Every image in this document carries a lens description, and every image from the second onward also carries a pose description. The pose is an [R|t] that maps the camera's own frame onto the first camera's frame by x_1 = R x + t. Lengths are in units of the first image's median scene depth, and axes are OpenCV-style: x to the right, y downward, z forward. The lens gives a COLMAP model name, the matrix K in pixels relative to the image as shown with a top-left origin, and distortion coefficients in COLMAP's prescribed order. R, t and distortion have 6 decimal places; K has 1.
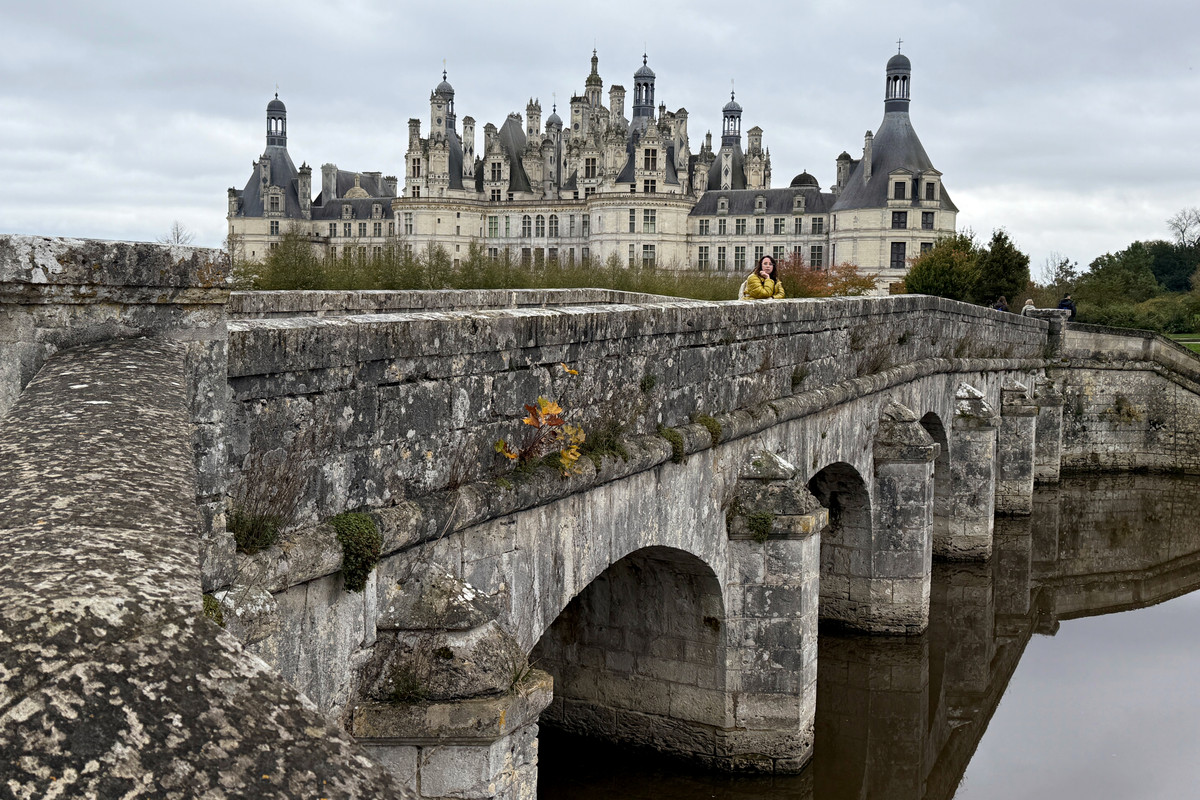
lens RADIAL K [[1220.9, 0, 600.0], [0, 1220.9, 359.7], [0, 0, 1]] dist [0.153636, -0.126421]
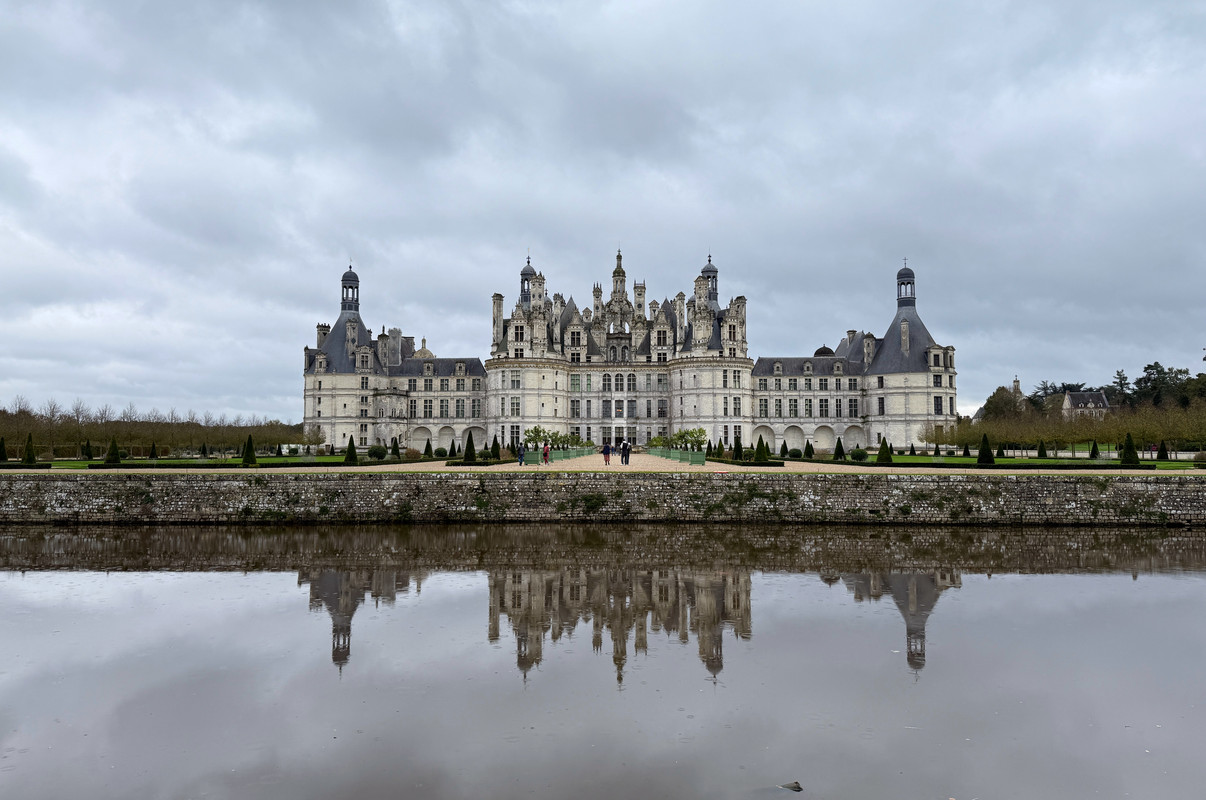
lens RADIAL K [[859.4, 0, 599.1], [0, 859.4, 384.9], [0, 0, 1]] dist [0.188736, -0.211349]
pose [[0.898815, 0.010490, 0.438202, -0.459978], [0.039838, 0.993621, -0.105498, -0.015204], [-0.436513, 0.112280, 0.892664, 0.228528]]
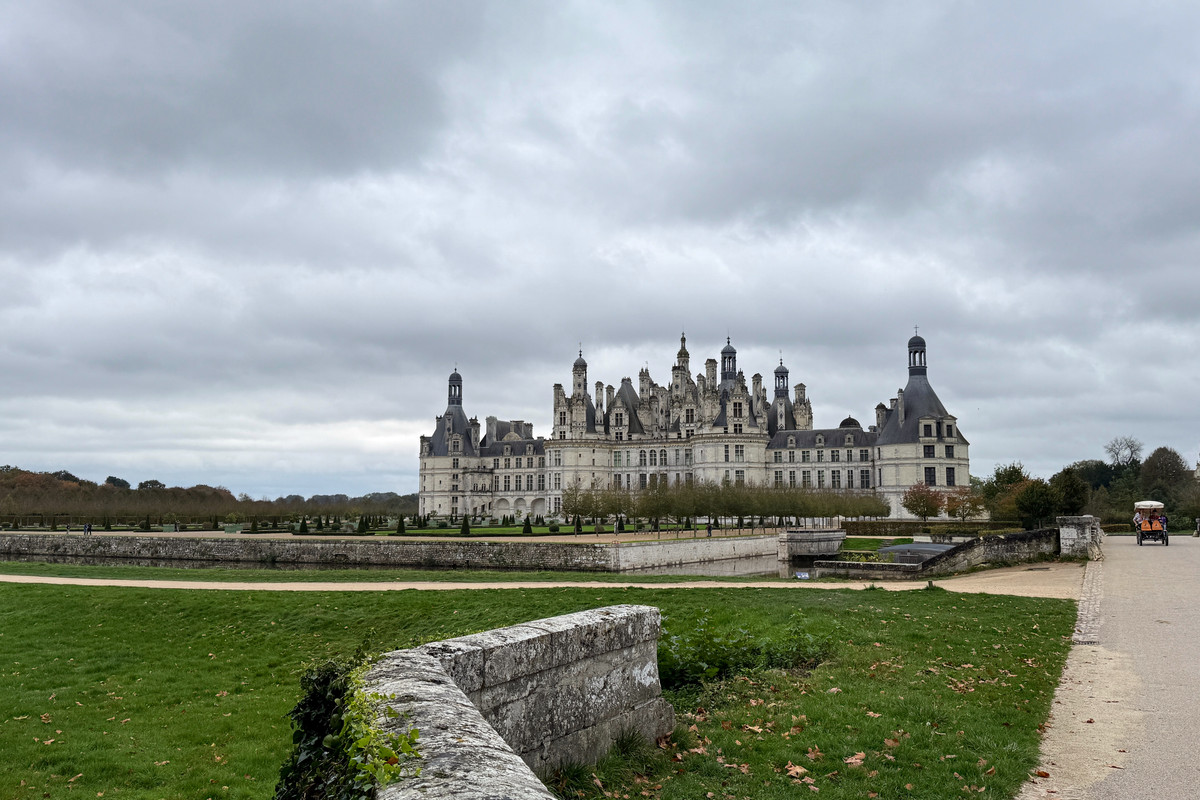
lens RADIAL K [[989.5, 0, 587.0], [0, 989.5, 398.7], [0, 0, 1]] dist [0.137367, -0.003327]
pose [[0.999574, -0.020936, -0.020337, -0.101115], [0.017428, 0.987037, -0.159541, 0.002196], [0.023413, 0.159119, 0.986982, -0.119714]]
